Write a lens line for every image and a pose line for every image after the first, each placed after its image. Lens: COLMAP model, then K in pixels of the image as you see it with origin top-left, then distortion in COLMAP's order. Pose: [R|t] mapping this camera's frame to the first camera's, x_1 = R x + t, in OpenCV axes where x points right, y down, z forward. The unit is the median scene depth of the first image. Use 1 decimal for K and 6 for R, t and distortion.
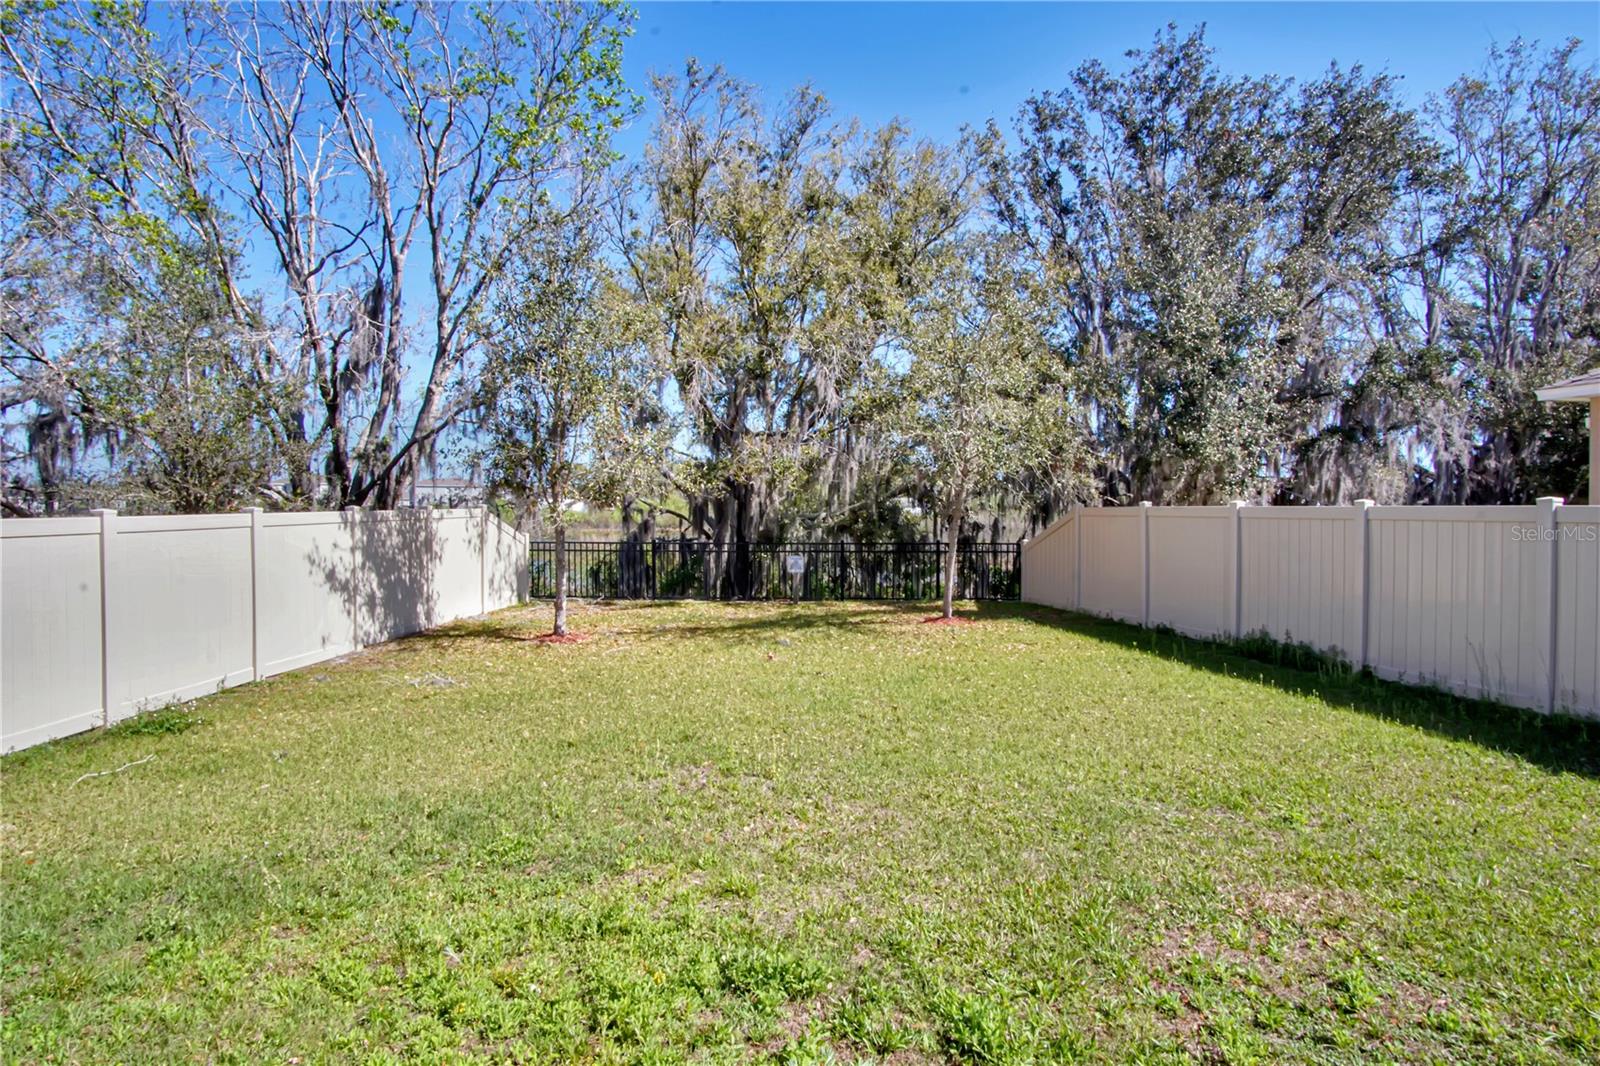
lens RADIAL K [[951.3, 0, 800.0], [0, 951.3, 533.0], [0, 0, 1]] dist [0.000111, 0.000169]
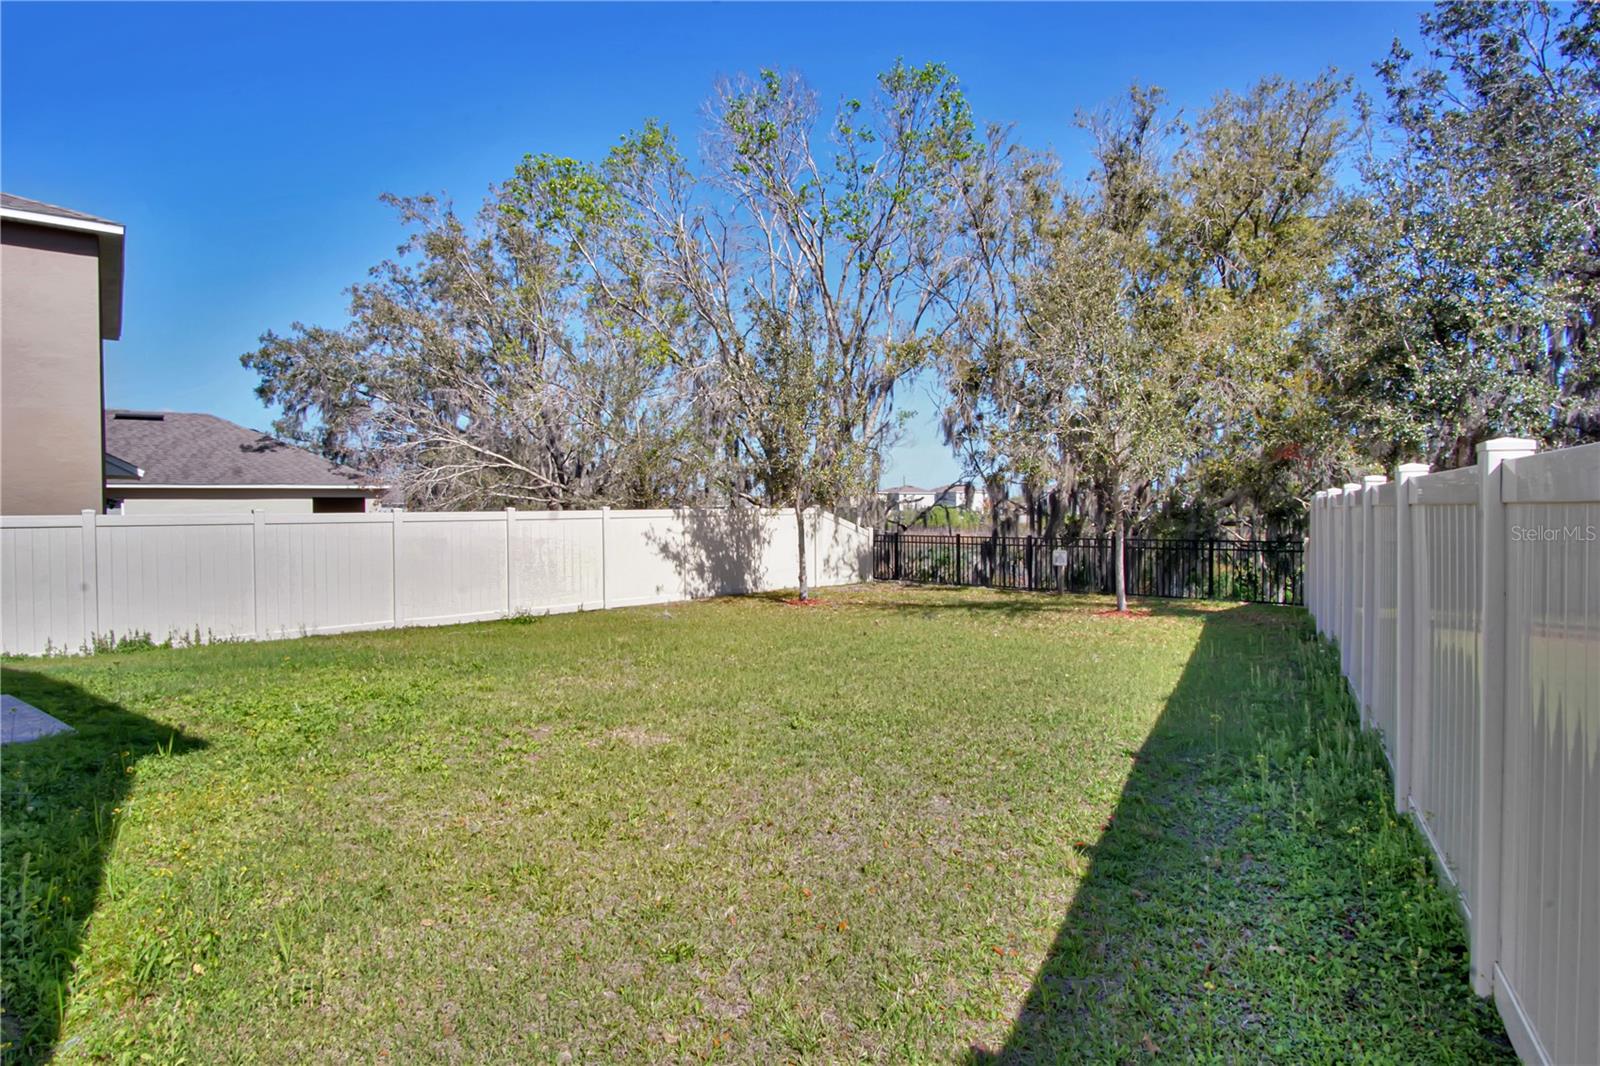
lens RADIAL K [[951.3, 0, 800.0], [0, 951.3, 533.0], [0, 0, 1]] dist [0.000111, 0.000169]
pose [[0.684517, 0.007010, -0.728963, 0.740559], [-0.018201, 0.999806, -0.007476, 0.024314], [0.728769, 0.018385, 0.684512, 0.085375]]
